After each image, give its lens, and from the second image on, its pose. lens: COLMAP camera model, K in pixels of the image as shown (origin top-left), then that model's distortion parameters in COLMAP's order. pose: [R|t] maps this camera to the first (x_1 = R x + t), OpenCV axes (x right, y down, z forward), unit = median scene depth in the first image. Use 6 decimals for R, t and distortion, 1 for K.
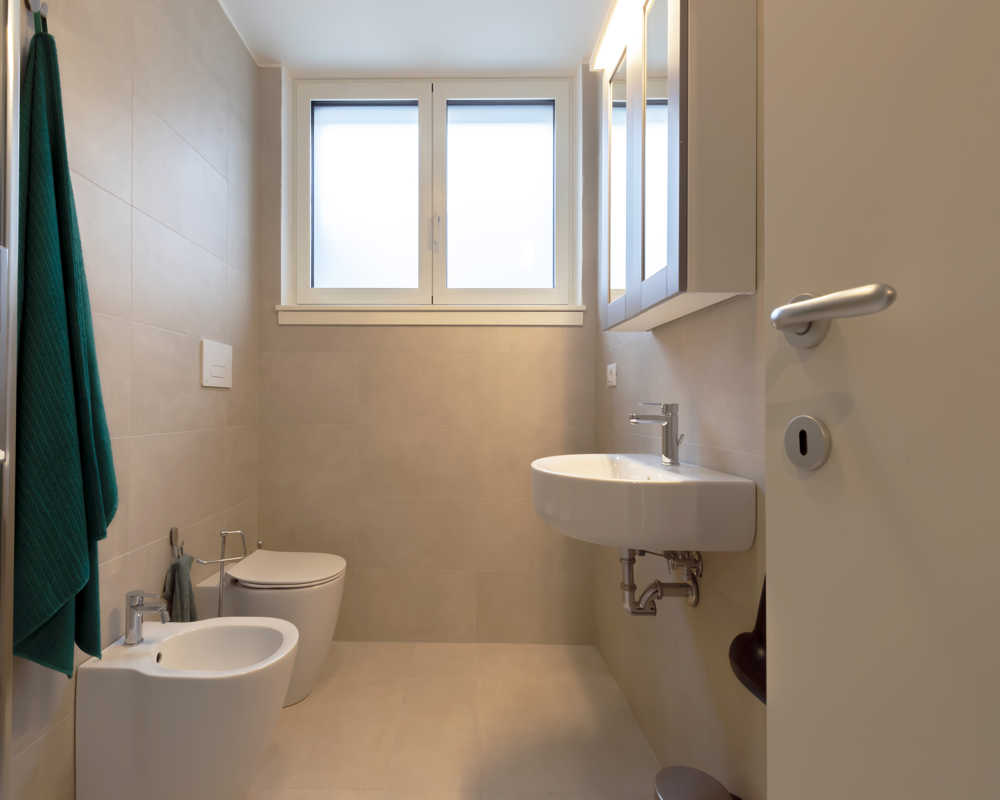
lens RADIAL K [[470.4, 0, 454.4], [0, 470.4, 422.1], [0, 0, 1]] dist [-0.001533, -0.001645]
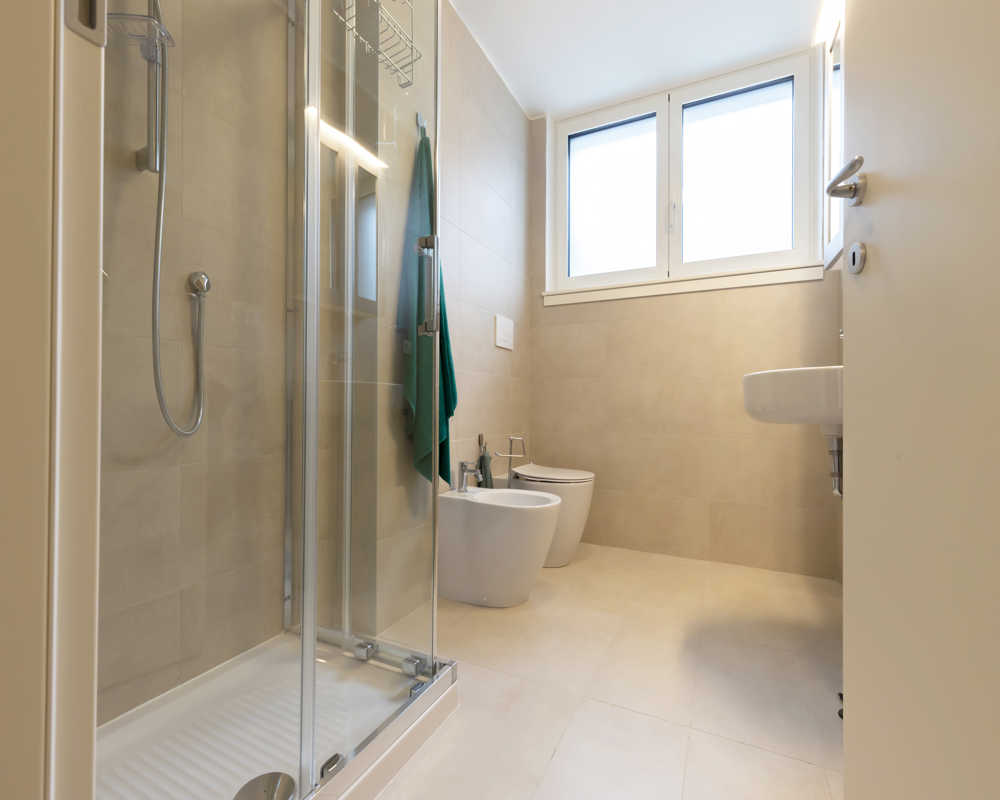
lens RADIAL K [[458.5, 0, 500.0], [0, 458.5, 400.0], [0, 0, 1]] dist [0.000634, -0.000144]
pose [[0.907712, -0.012309, -0.419413, 0.057677], [-0.012484, 0.998335, -0.056319, 0.150658], [0.419407, 0.056357, 0.906047, -0.234359]]
